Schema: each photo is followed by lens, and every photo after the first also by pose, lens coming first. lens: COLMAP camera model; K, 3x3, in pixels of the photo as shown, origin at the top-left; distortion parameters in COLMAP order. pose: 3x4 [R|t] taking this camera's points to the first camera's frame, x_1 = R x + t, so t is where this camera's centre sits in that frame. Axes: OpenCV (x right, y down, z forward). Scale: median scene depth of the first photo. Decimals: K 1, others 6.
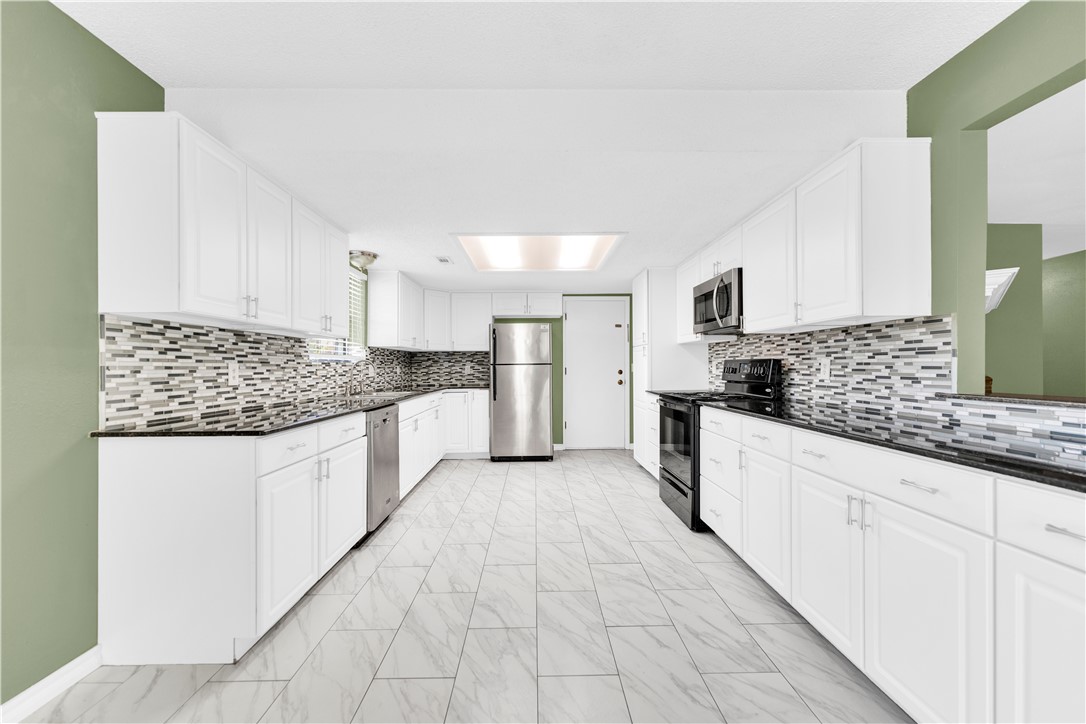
lens RADIAL K [[442.8, 0, 535.9], [0, 442.8, 366.4], [0, 0, 1]] dist [0.002489, 0.000312]
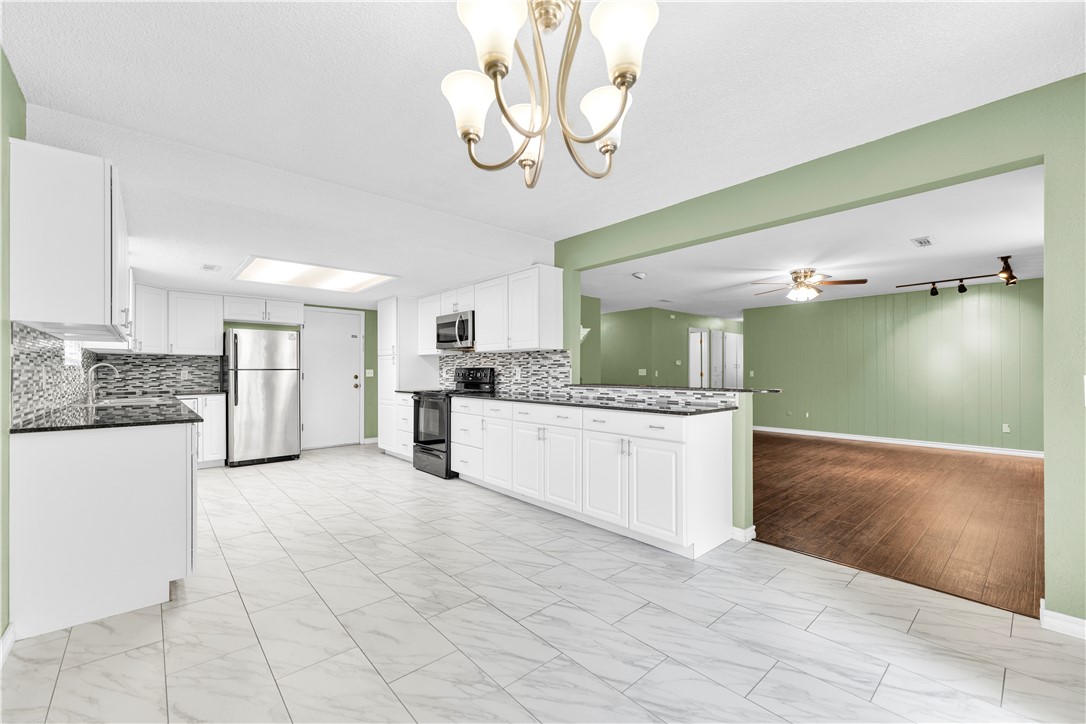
lens RADIAL K [[442.8, 0, 547.1], [0, 442.8, 369.4], [0, 0, 1]] dist [0.002489, 0.000312]
pose [[0.752523, 0.007705, 0.658520, -0.402972], [-0.002901, 0.999961, -0.008385, 0.002939], [-0.658559, 0.004399, 0.752516, -0.394365]]
